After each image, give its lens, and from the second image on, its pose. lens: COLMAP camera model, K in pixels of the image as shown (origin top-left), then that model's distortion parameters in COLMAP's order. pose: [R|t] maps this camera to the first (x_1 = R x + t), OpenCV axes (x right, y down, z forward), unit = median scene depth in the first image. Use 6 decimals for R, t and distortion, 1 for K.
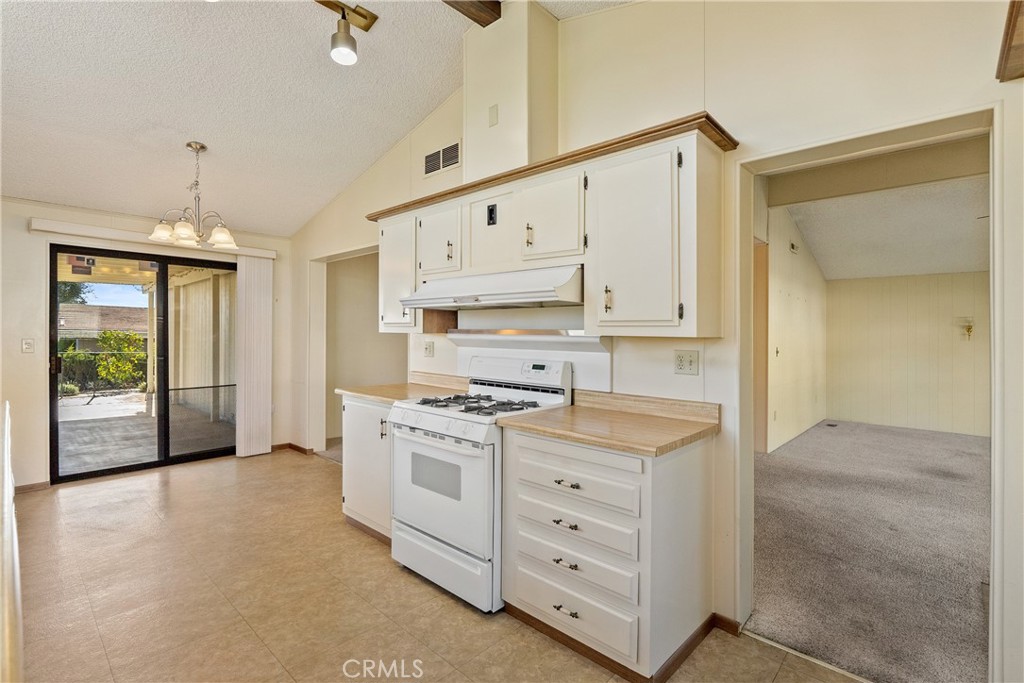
lens RADIAL K [[470.9, 0, 488.2], [0, 470.9, 324.5], [0, 0, 1]] dist [-0.001070, 0.004478]
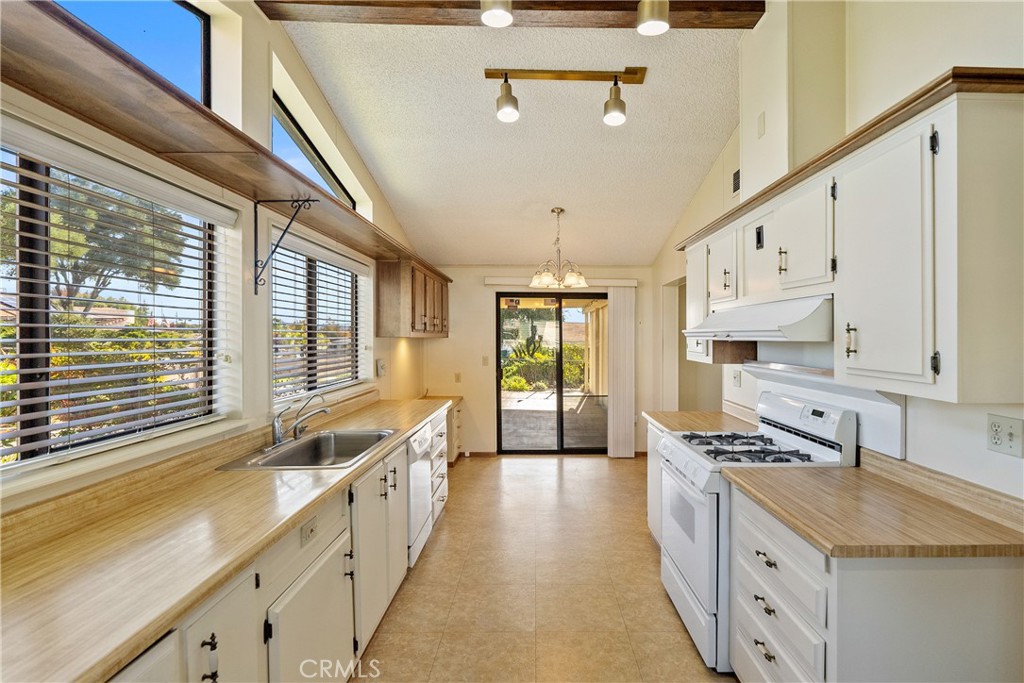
lens RADIAL K [[470.9, 0, 541.5], [0, 470.9, 335.2], [0, 0, 1]] dist [-0.001070, 0.004478]
pose [[0.712553, -0.012336, -0.701510, 0.351896], [0.018898, 0.999820, 0.001613, -0.058916], [0.701364, -0.014407, 0.712658, 0.070959]]
